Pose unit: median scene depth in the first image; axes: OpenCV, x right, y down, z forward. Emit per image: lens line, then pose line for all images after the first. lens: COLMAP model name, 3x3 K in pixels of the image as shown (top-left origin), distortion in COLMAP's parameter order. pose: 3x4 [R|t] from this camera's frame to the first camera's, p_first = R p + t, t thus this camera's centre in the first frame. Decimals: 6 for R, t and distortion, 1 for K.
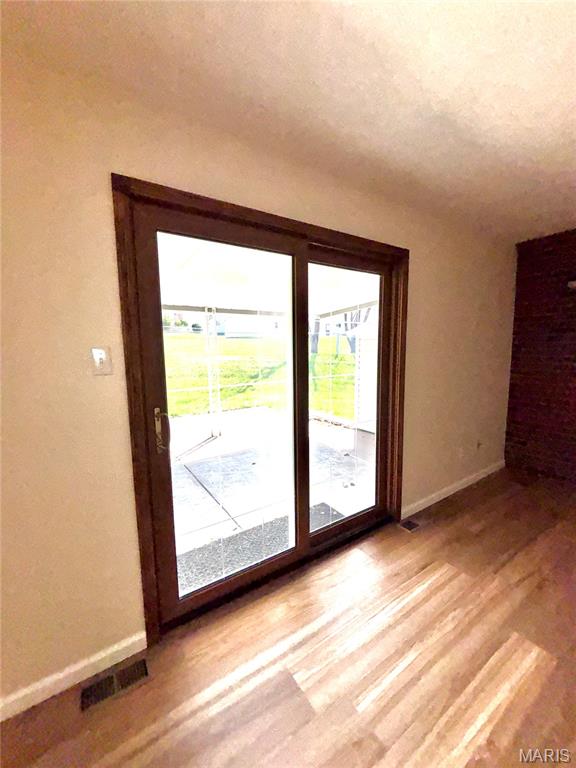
lens RADIAL K [[310.1, 0, 288.5], [0, 310.1, 384.1], [0, 0, 1]] dist [0.006169, -0.000732]
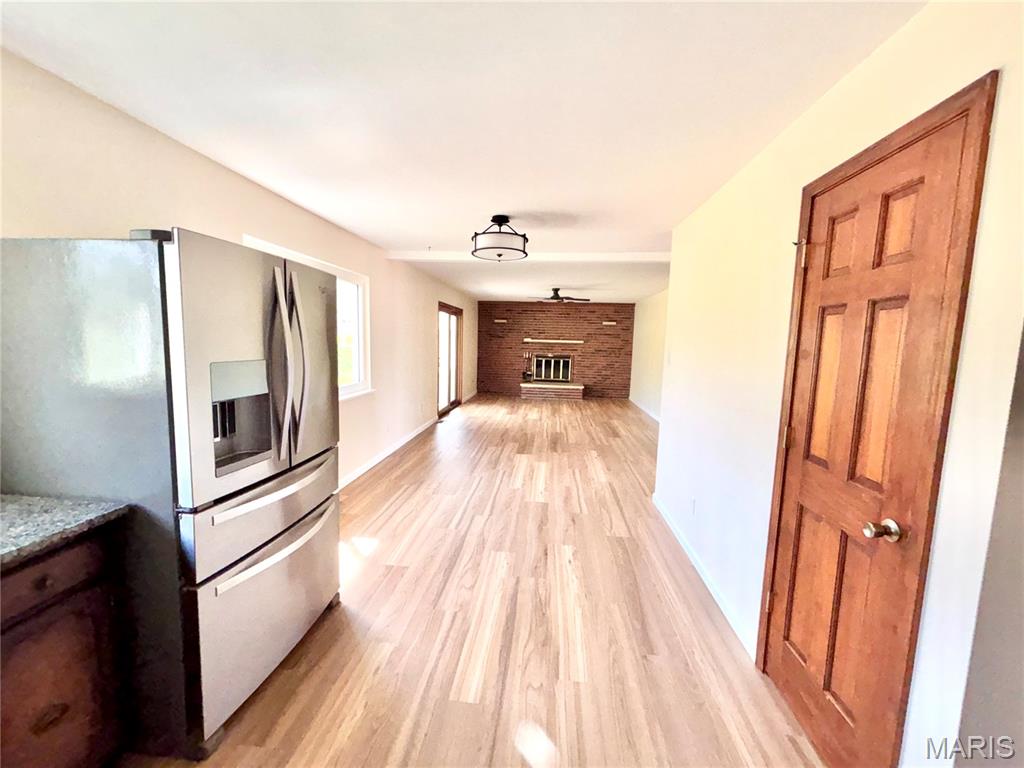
lens RADIAL K [[413.5, 0, 502.5], [0, 413.5, 387.0], [0, 0, 1]] dist [0.006169, -0.000732]
pose [[0.651375, -0.055636, 0.756713, -2.380284], [0.055978, 0.998114, 0.025199, 0.232232], [-0.756688, 0.025945, 0.653261, -1.837447]]
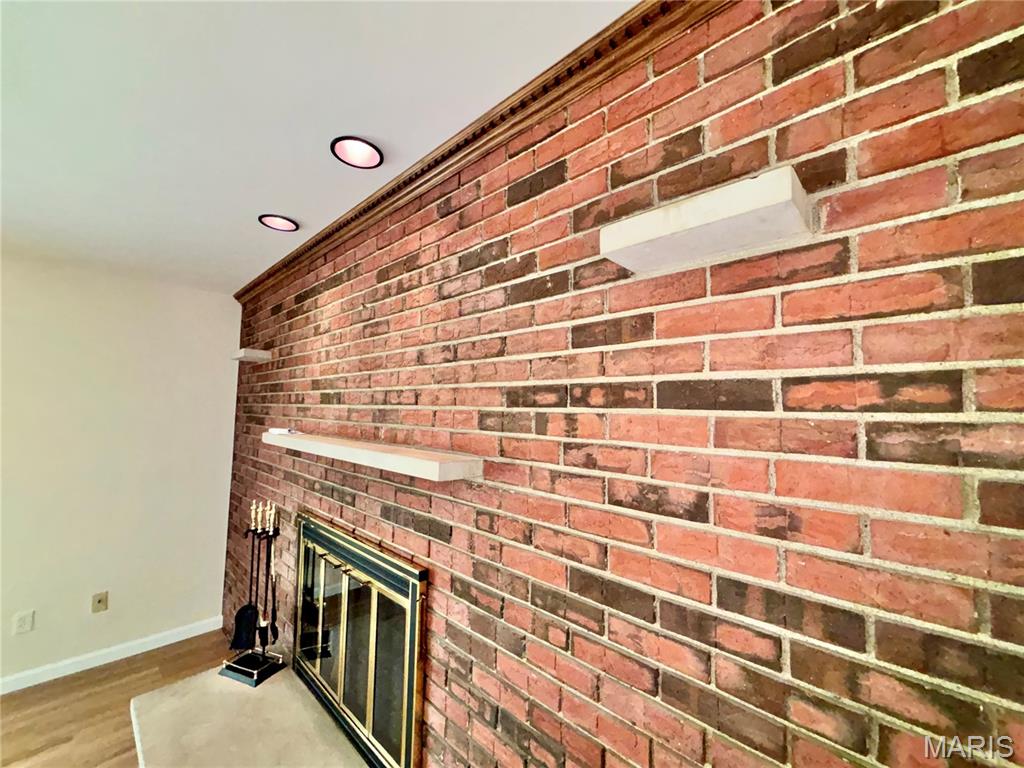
lens RADIAL K [[413.5, 0, 513.4], [0, 413.5, 391.5], [0, 0, 1]] dist [0.006169, -0.000732]
pose [[0.975783, 0.063544, 0.209309, 1.659309], [-0.023959, 0.982167, -0.186479, -0.103736], [-0.217426, 0.176948, 0.959904, -0.028857]]
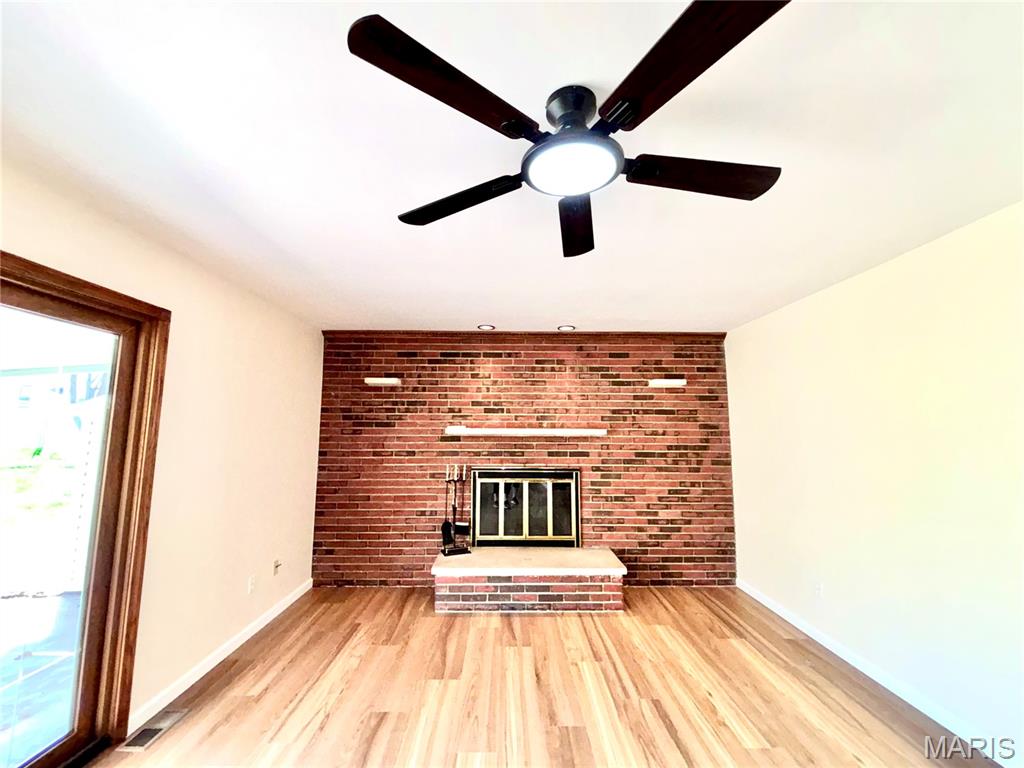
lens RADIAL K [[413.5, 0, 508.7], [0, 413.5, 386.0], [0, 0, 1]] dist [0.006169, -0.000732]
pose [[0.551269, 0.107300, 0.827399, 0.033740], [0.087860, 0.978716, -0.185462, -0.005937], [-0.829688, 0.174935, 0.530108, -0.148362]]
